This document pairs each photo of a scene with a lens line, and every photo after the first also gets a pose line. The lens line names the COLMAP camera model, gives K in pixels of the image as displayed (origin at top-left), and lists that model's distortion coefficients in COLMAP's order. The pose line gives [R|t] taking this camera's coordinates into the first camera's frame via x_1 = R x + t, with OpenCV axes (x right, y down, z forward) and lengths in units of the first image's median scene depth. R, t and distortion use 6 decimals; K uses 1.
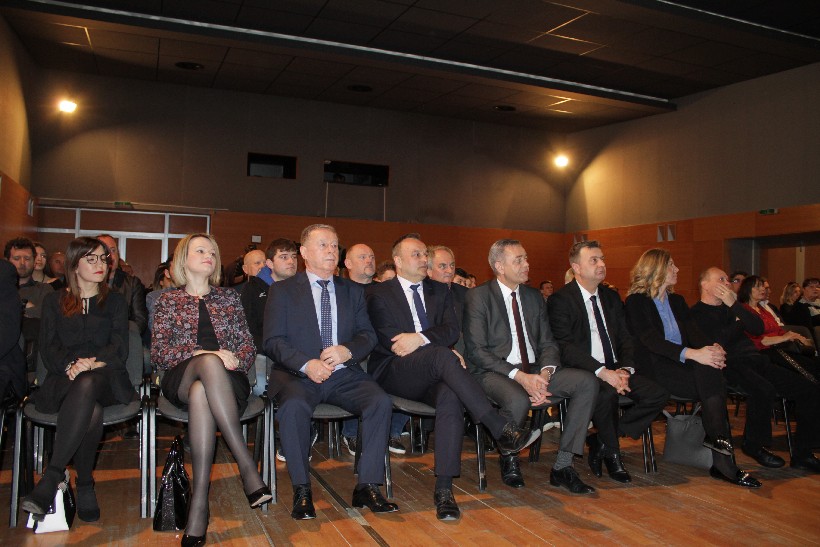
lens RADIAL K [[682.7, 0, 411.2], [0, 682.7, 260.8], [0, 0, 1]] dist [-0.149453, 0.125785]
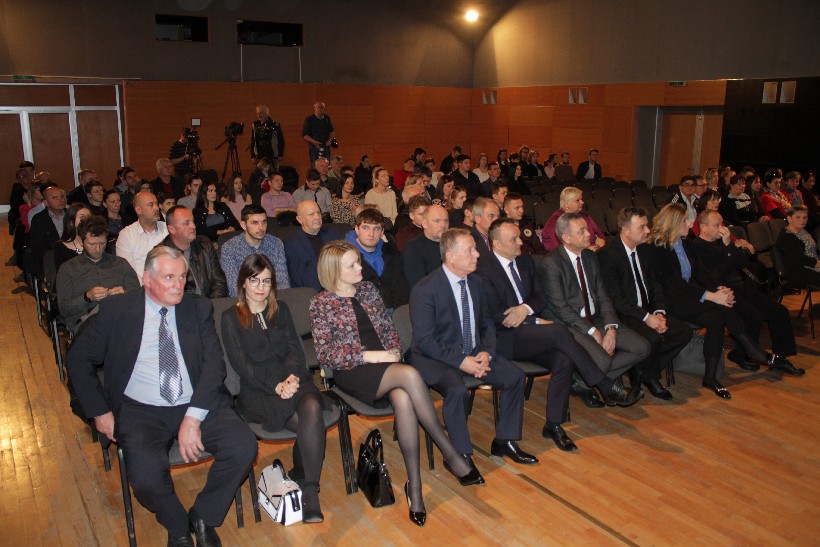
lens RADIAL K [[682.7, 0, 408.8], [0, 682.7, 266.6], [0, 0, 1]] dist [-0.149453, 0.125785]
pose [[0.979935, -0.064419, 0.188623, -0.114970], [0.011715, 0.963312, 0.268128, -0.080720], [-0.198975, -0.260538, 0.944737, -0.022441]]
